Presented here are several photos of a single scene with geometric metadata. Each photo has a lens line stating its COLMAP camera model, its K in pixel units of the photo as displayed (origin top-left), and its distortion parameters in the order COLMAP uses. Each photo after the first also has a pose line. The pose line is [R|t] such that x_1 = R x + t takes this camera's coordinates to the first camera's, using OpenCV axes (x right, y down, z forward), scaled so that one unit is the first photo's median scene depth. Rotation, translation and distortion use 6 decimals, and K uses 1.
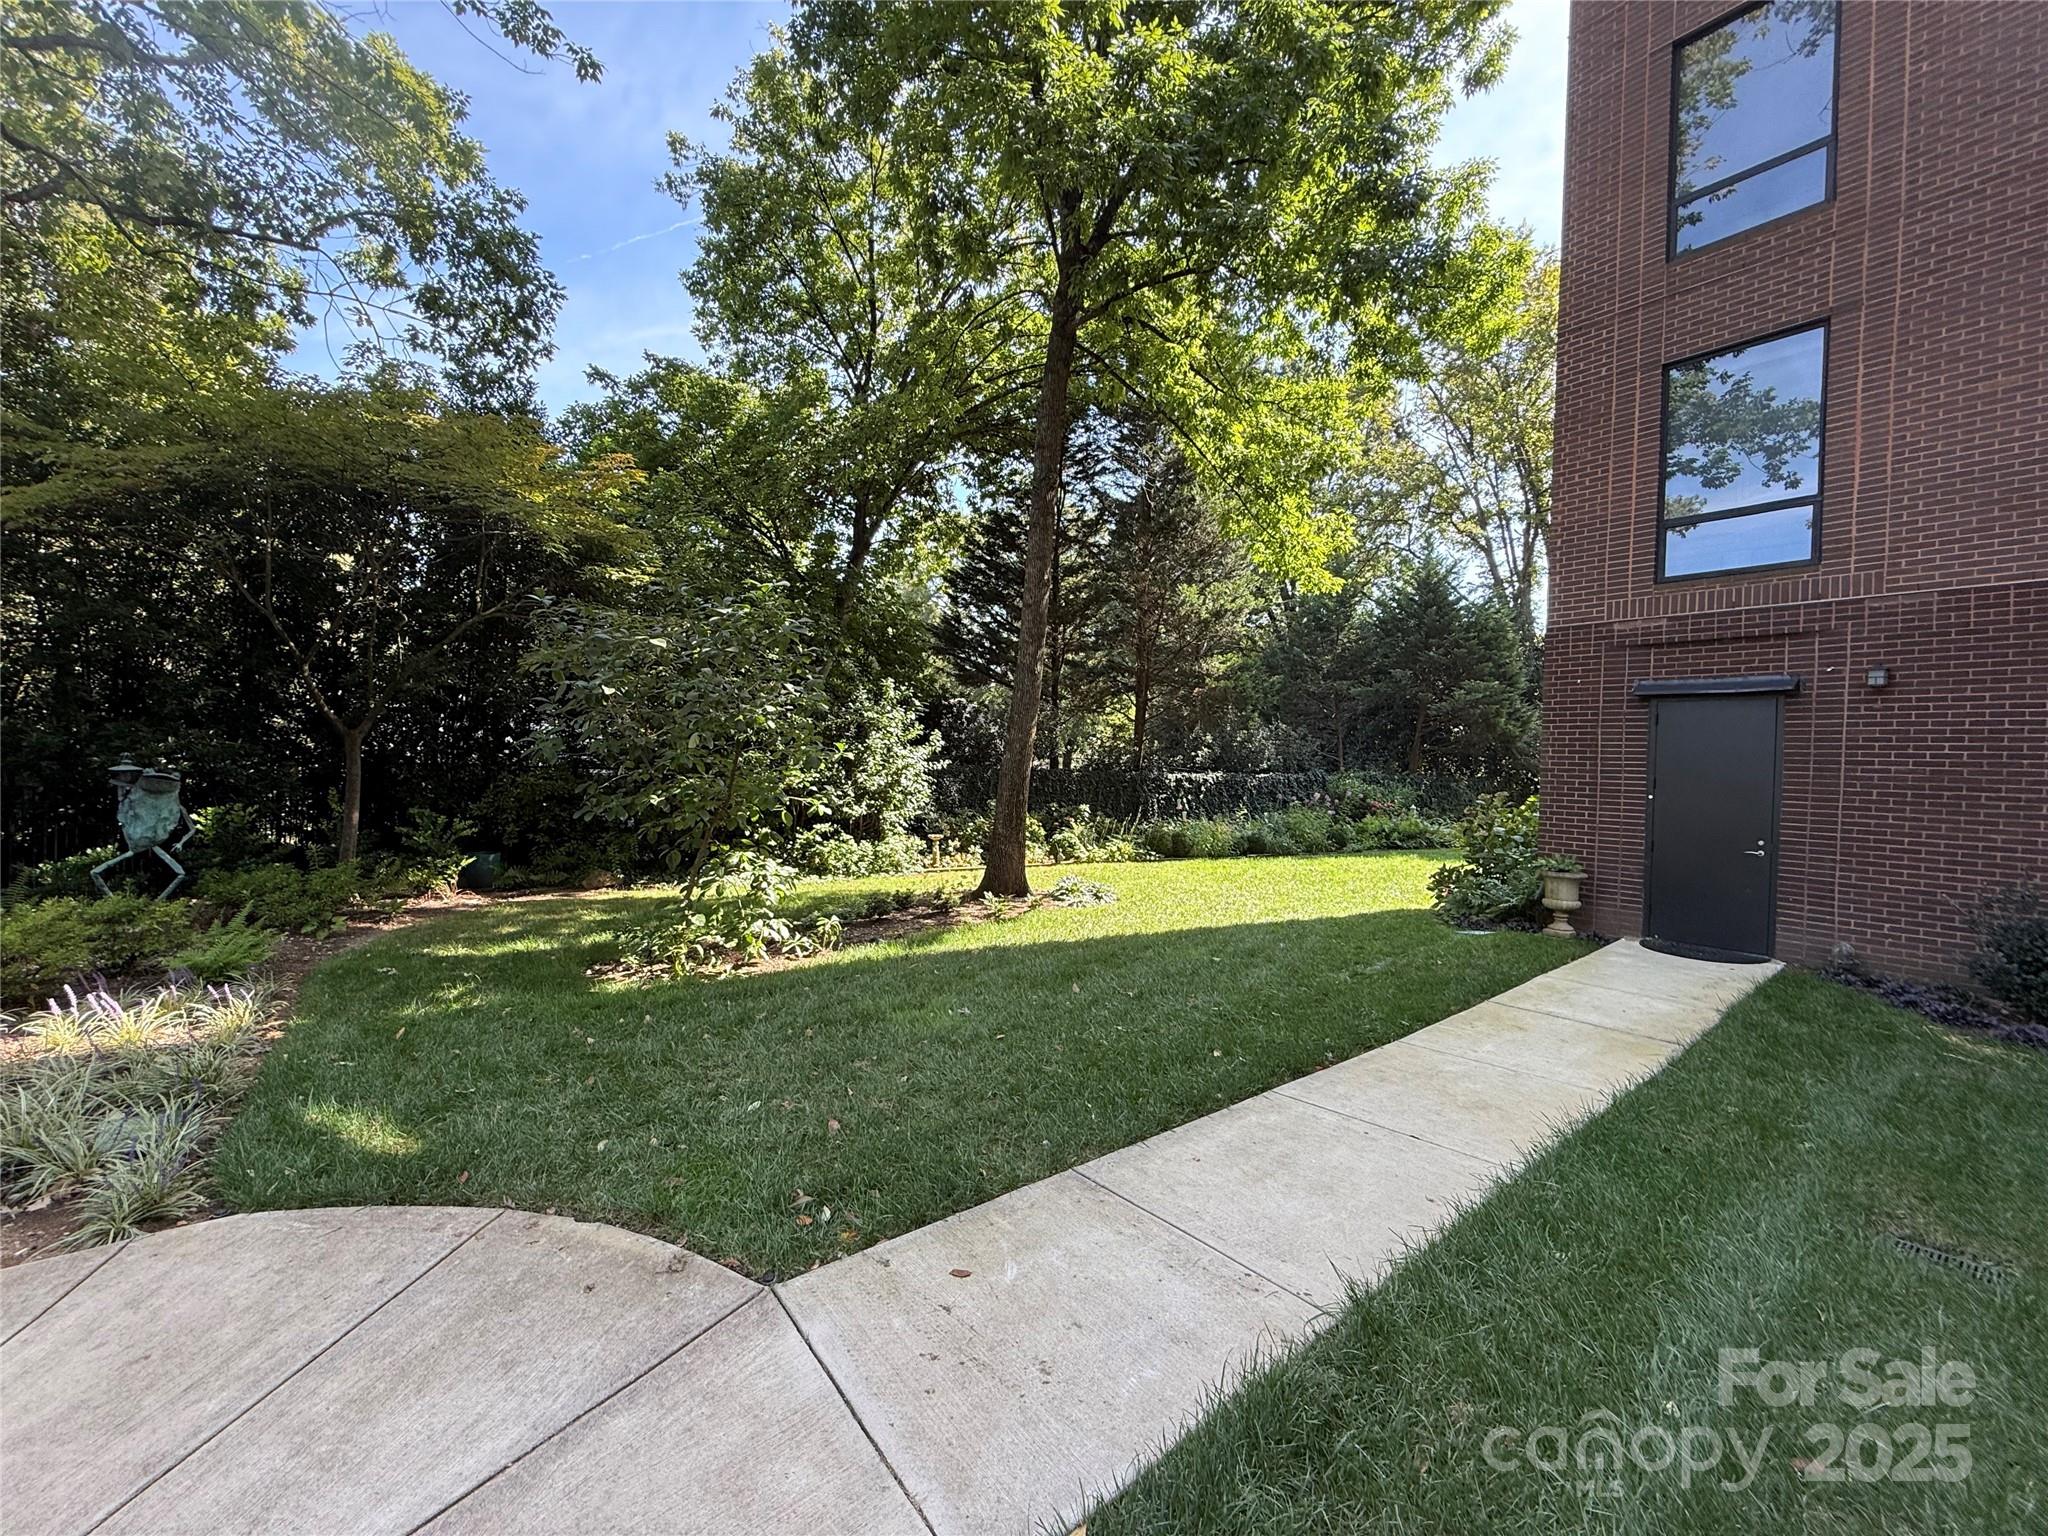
lens RADIAL K [[821.8, 0, 1023.1], [0, 821.8, 765.1], [0, 0, 1]] dist [-0.001886, -0.000008]
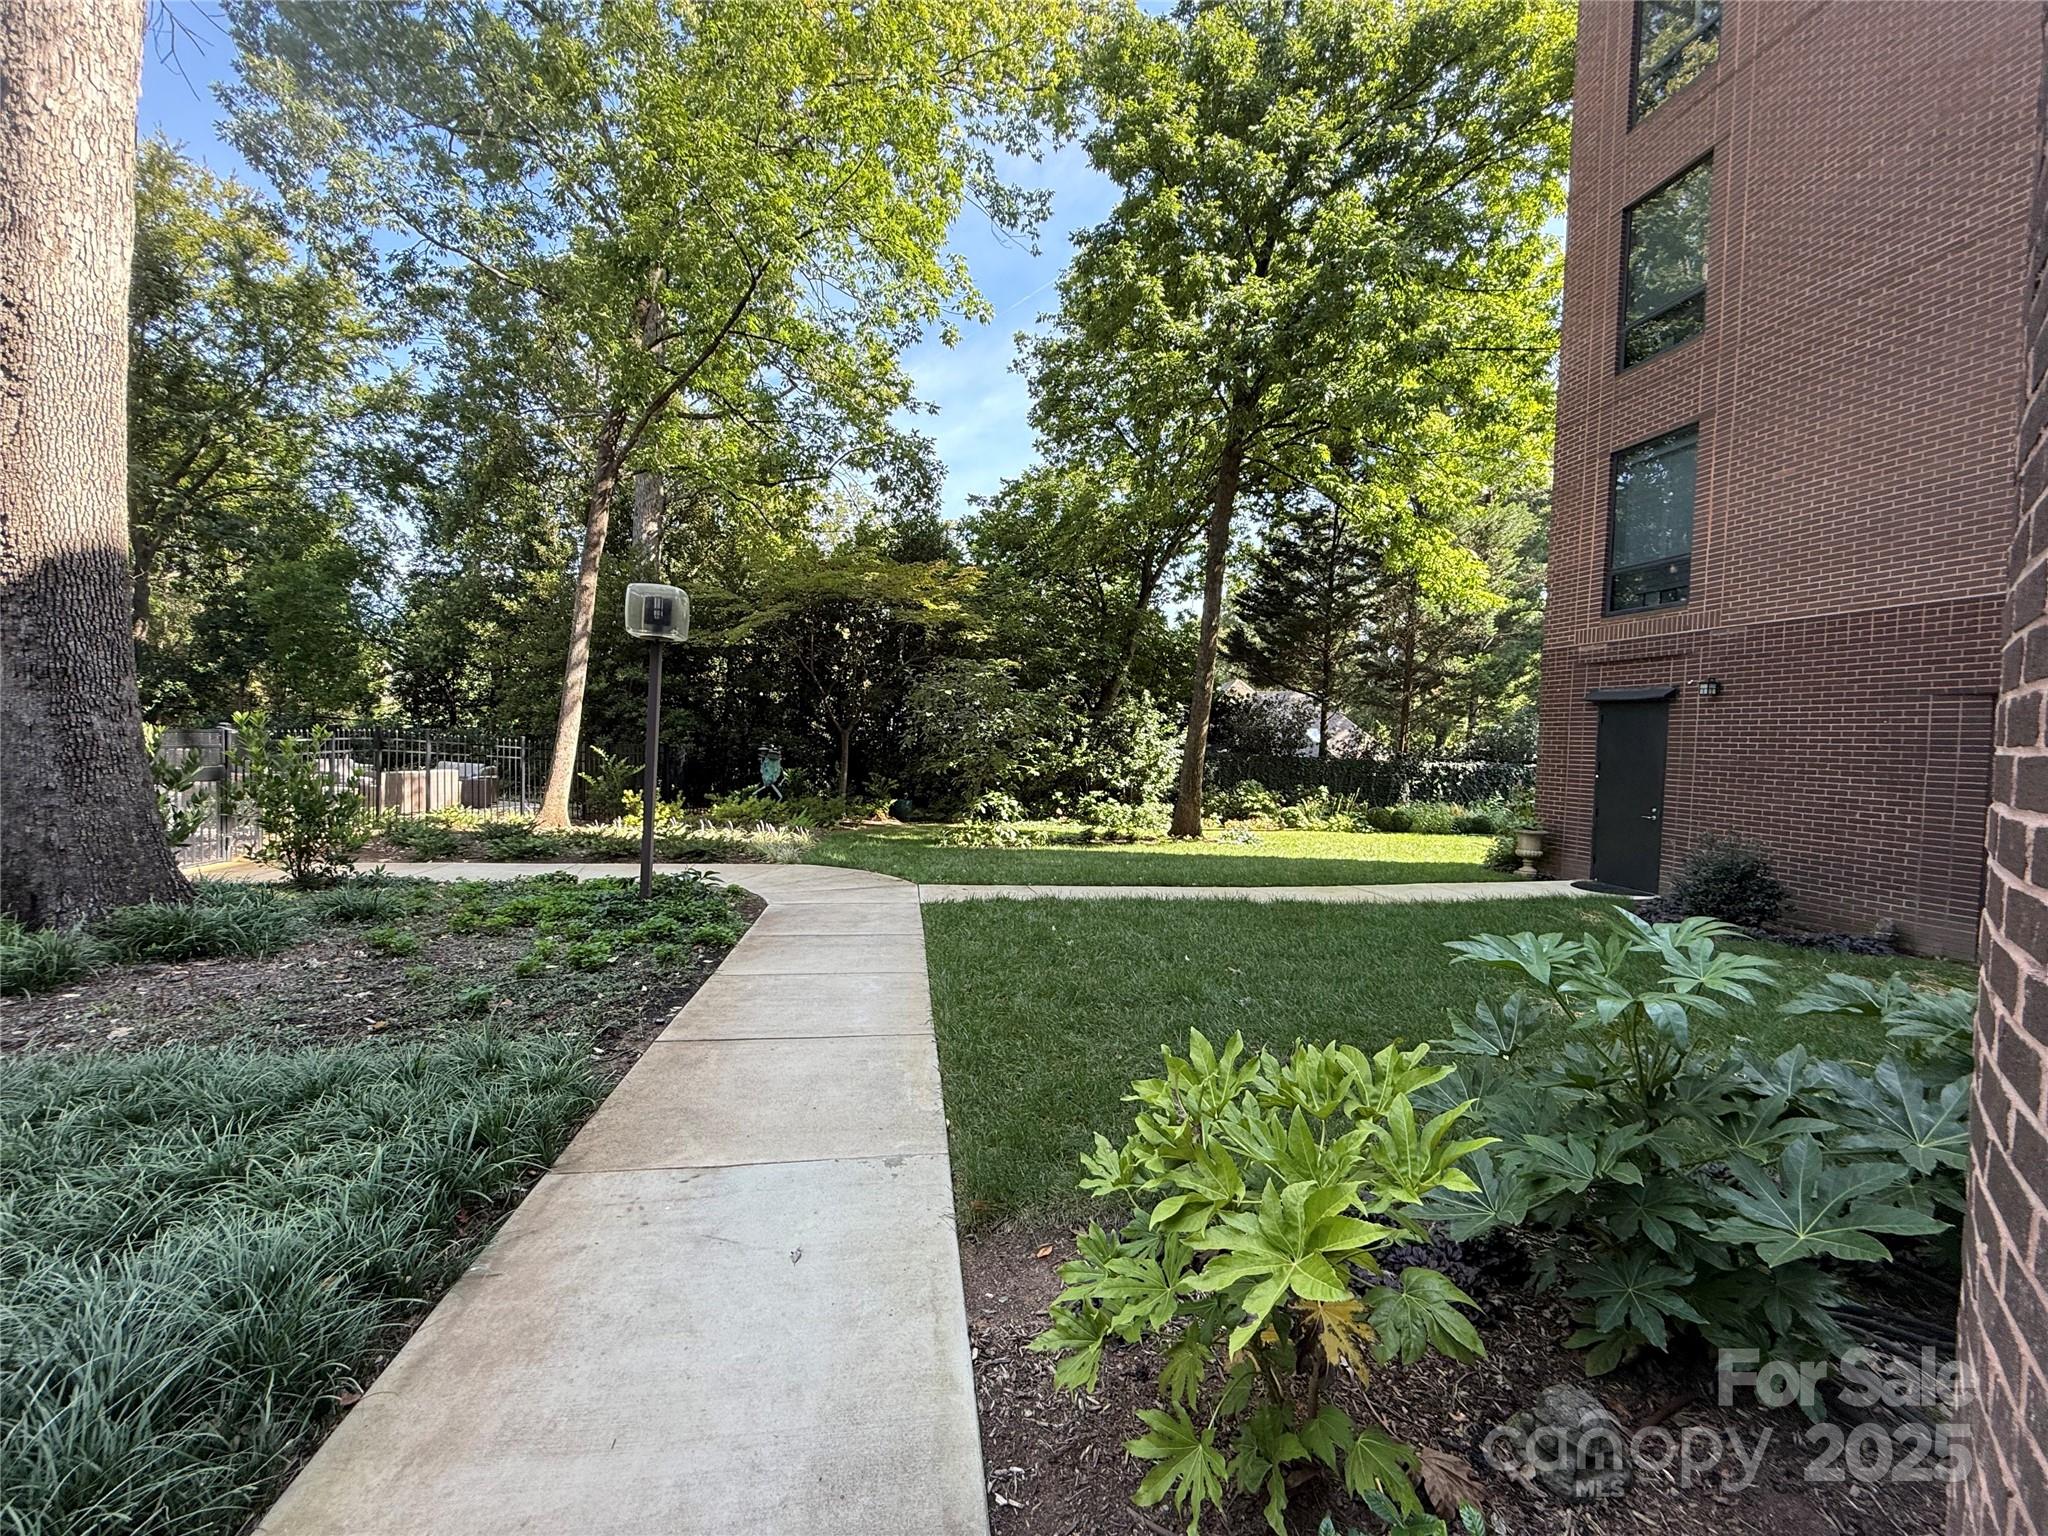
lens RADIAL K [[821.8, 0, 1023.0], [0, 821.8, 760.1], [0, 0, 1]] dist [-0.001886, -0.000008]
pose [[0.885024, 0.011188, -0.465411, 0.309534], [-0.008891, 0.999935, 0.007131, 0.006091], [0.465461, -0.002173, 0.885066, -0.350420]]
